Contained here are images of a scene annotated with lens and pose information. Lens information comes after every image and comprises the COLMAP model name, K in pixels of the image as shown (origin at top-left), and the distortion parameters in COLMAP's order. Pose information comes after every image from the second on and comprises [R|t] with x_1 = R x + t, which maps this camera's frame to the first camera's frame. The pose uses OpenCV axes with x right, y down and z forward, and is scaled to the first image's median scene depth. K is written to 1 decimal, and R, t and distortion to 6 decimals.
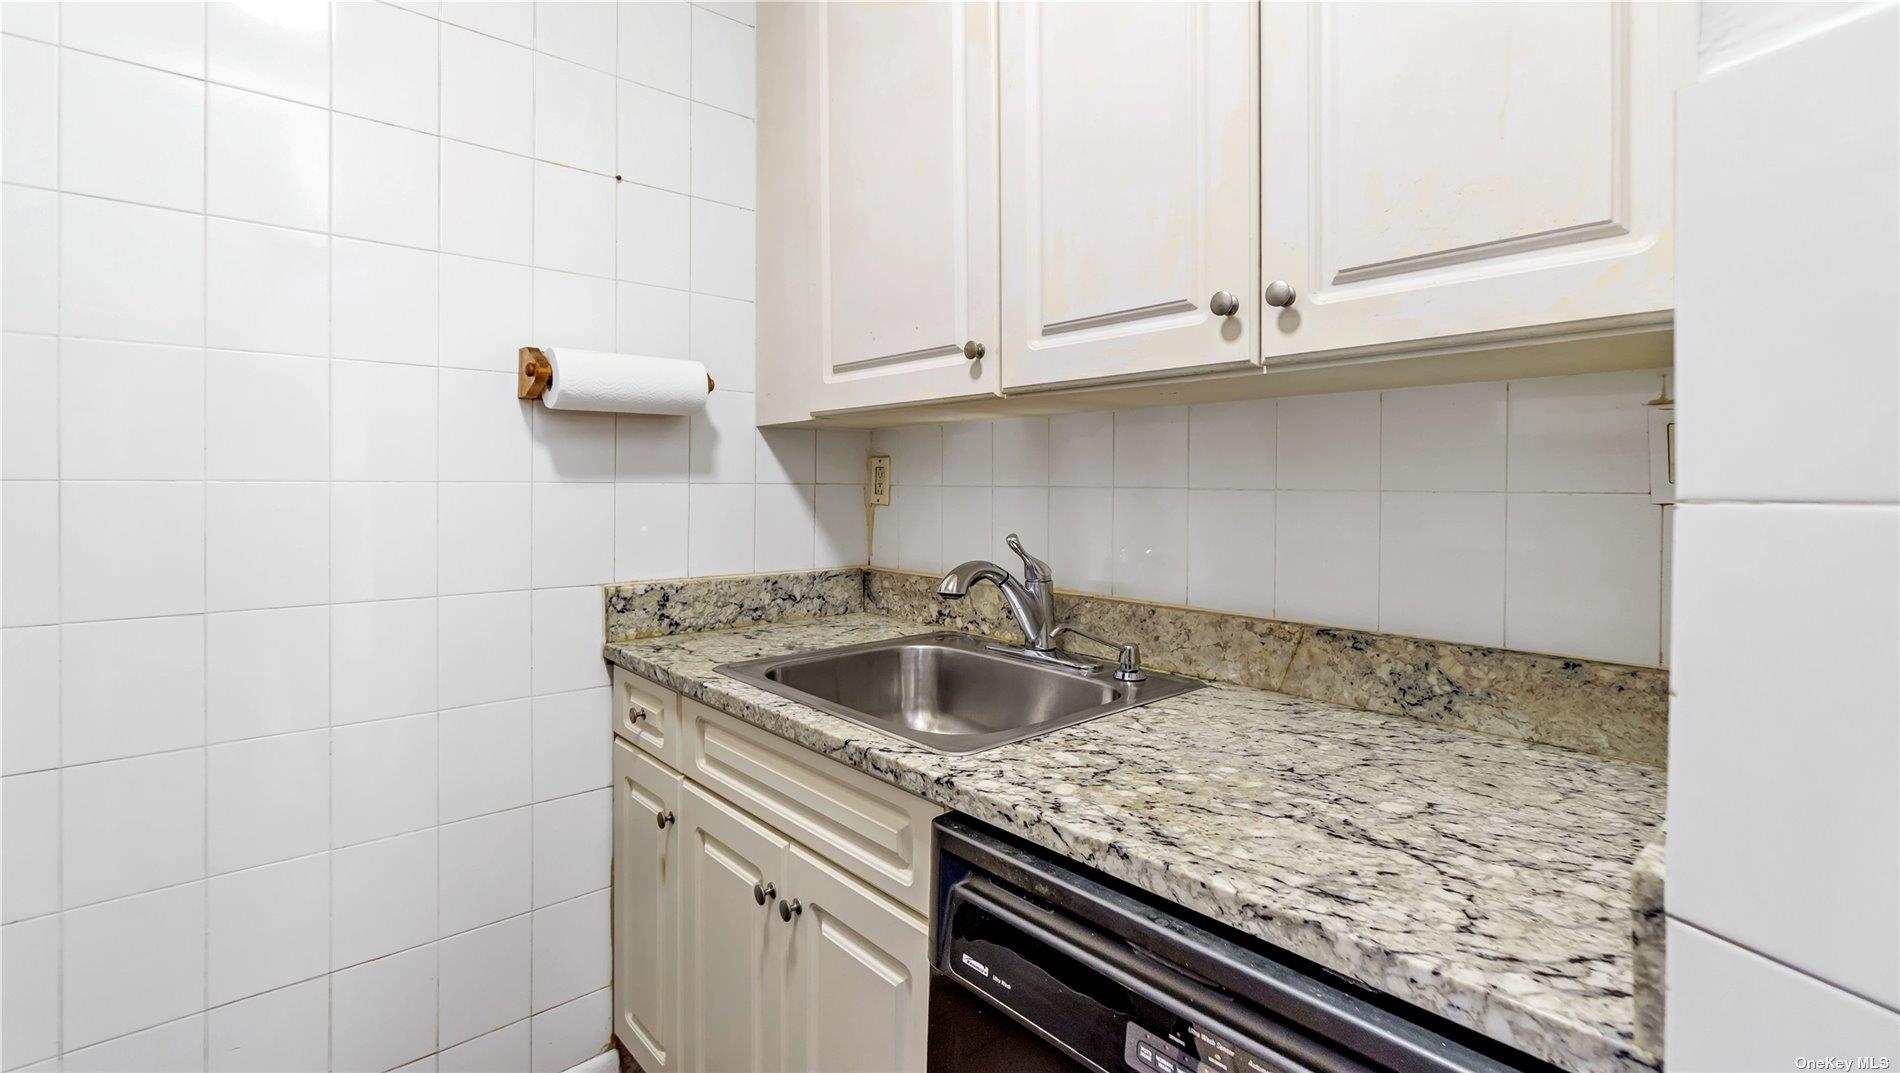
lens RADIAL K [[830.3, 0, 950.0], [0, 830.3, 494.7], [0, 0, 1]] dist [-0.011646, 0.001630]
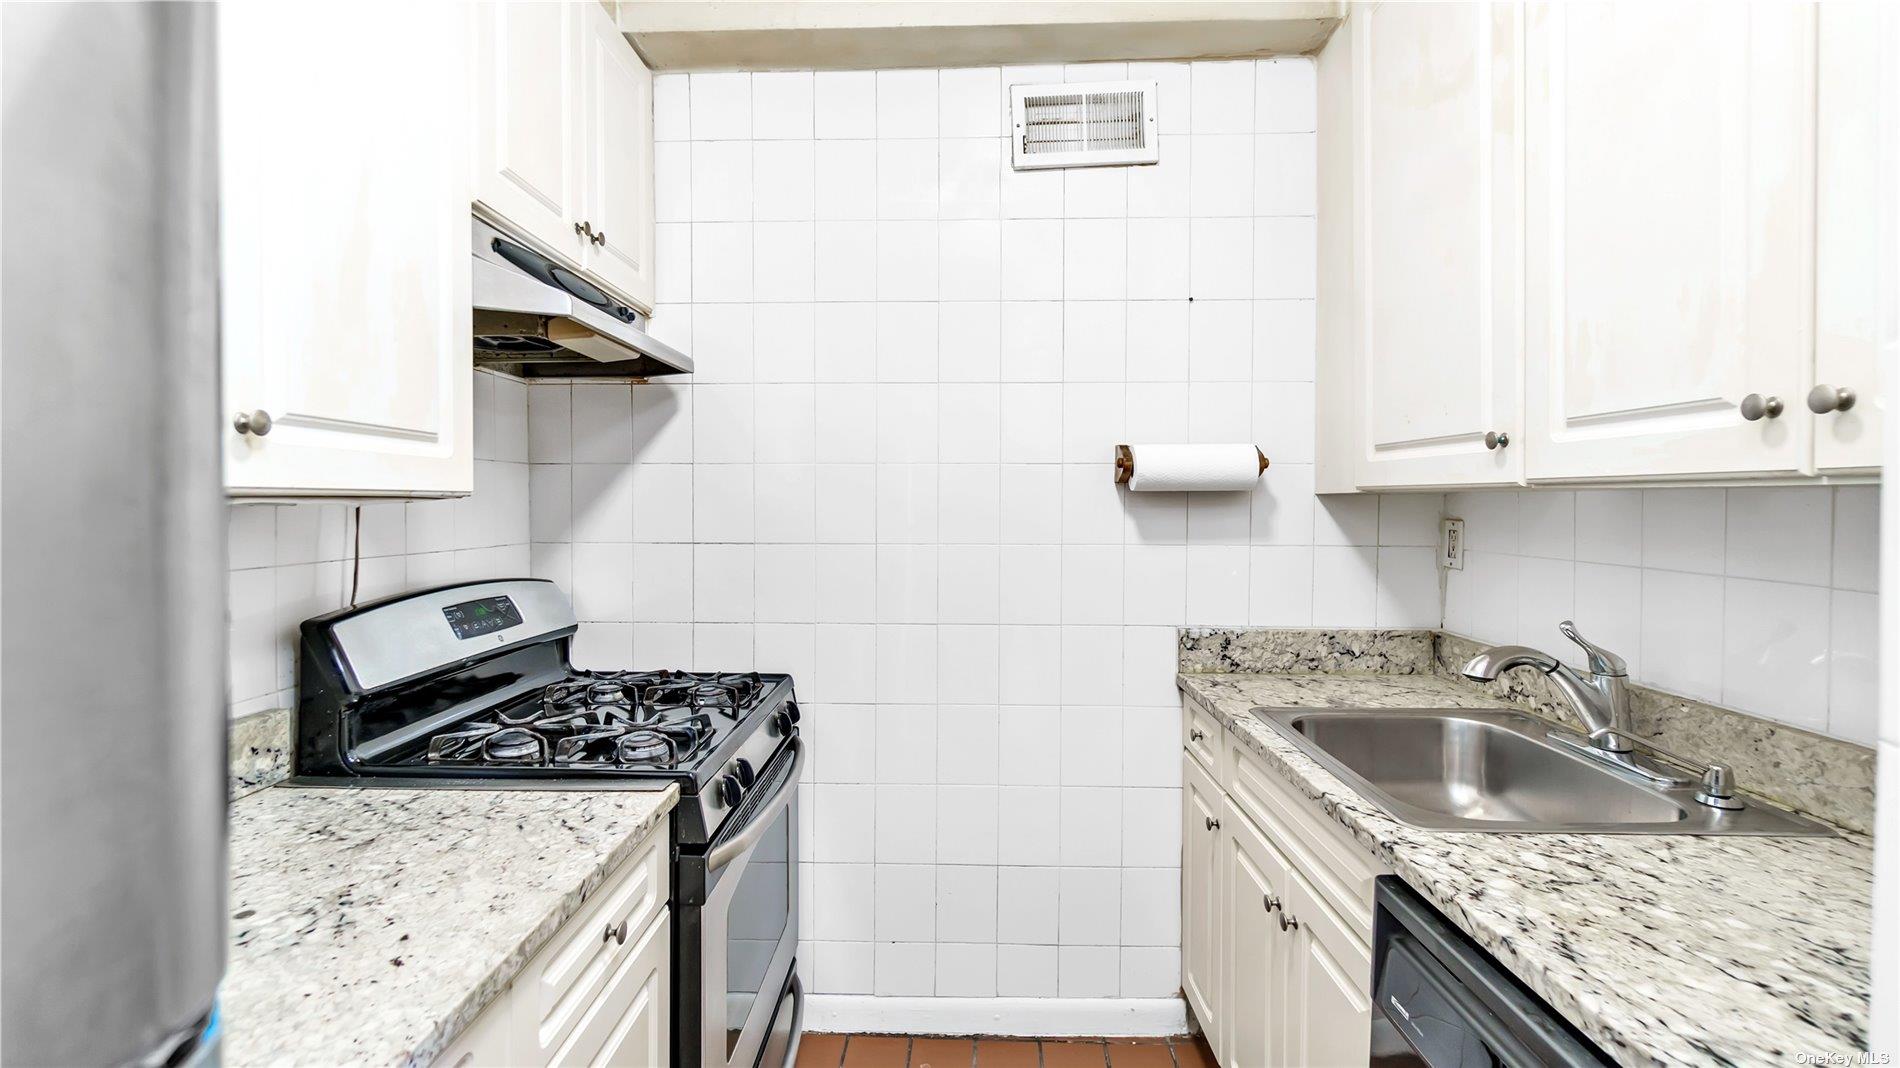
lens RADIAL K [[830.3, 0, 944.2], [0, 830.3, 522.9], [0, 0, 1]] dist [-0.011646, 0.001630]
pose [[0.723207, 0.019797, -0.690347, 0.214527], [-0.006699, 0.999743, 0.021652, -0.081845], [0.690598, -0.011034, 0.723154, -0.166953]]
